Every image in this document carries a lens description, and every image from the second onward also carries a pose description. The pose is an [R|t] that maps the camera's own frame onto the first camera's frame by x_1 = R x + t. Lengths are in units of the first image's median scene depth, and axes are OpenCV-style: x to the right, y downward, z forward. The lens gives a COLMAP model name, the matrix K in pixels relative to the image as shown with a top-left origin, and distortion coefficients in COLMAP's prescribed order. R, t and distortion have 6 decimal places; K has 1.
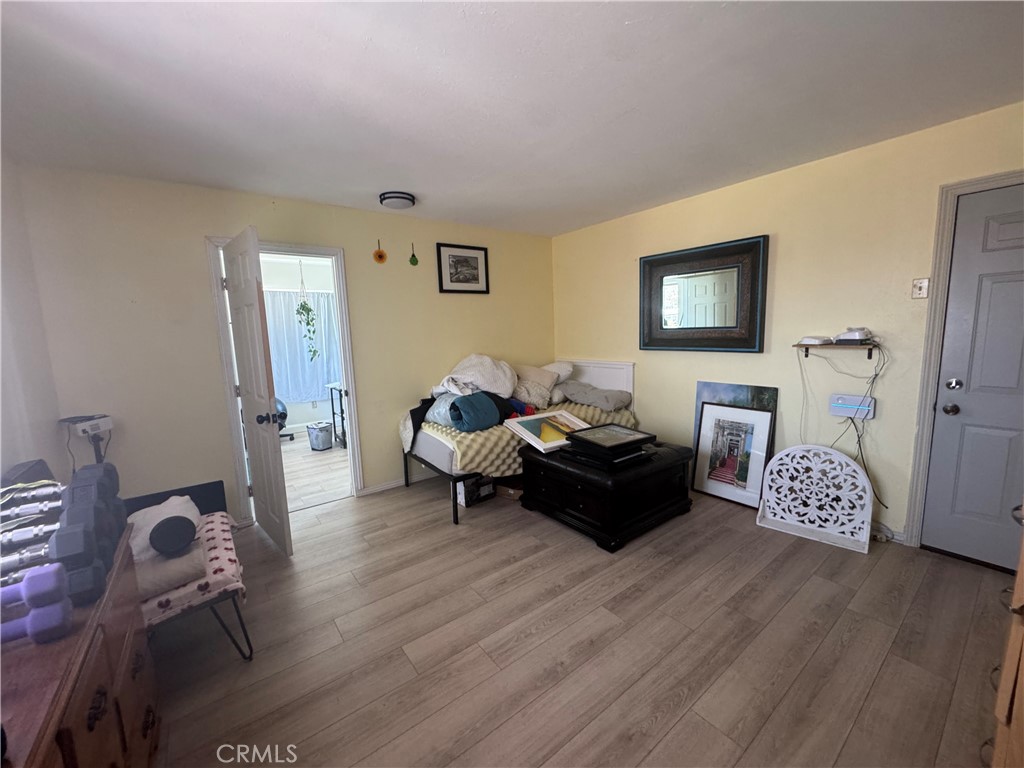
lens RADIAL K [[410.2, 0, 517.4], [0, 410.2, 381.1], [0, 0, 1]] dist [-0.001316, 0.000234]
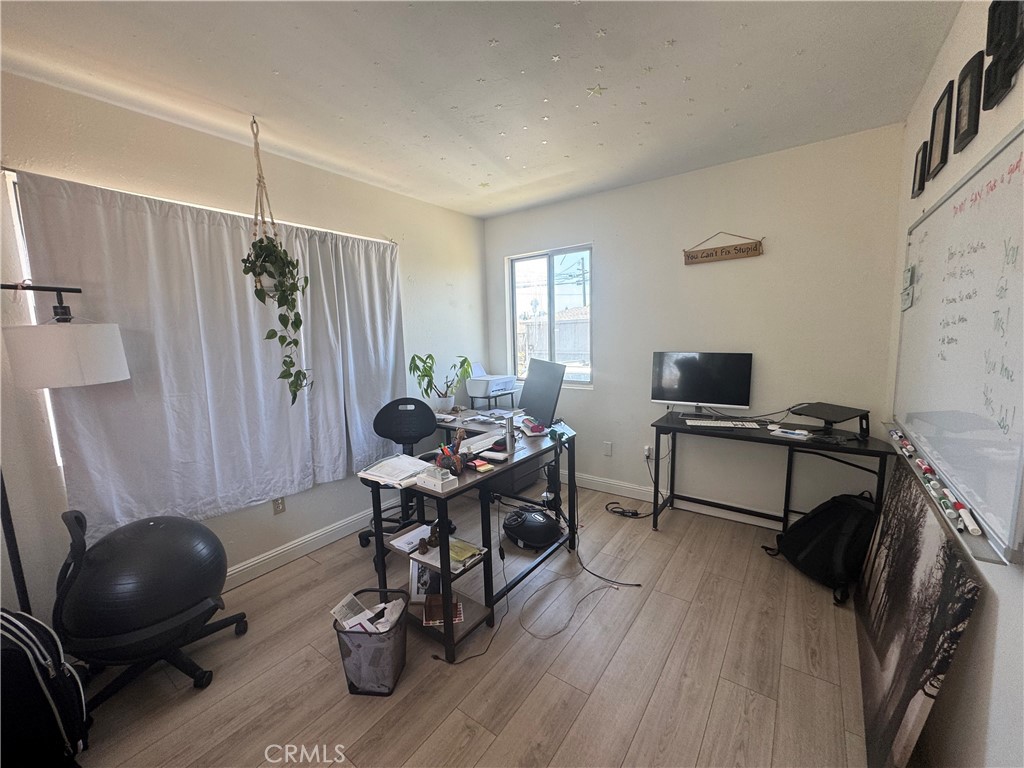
lens RADIAL K [[410.2, 0, 506.6], [0, 410.2, 389.0], [0, 0, 1]] dist [-0.001316, 0.000234]
pose [[0.960647, -0.028946, 0.276261, -0.422788], [0.031189, 0.999507, -0.003728, -0.054094], [-0.276016, 0.012198, 0.961076, 0.599726]]
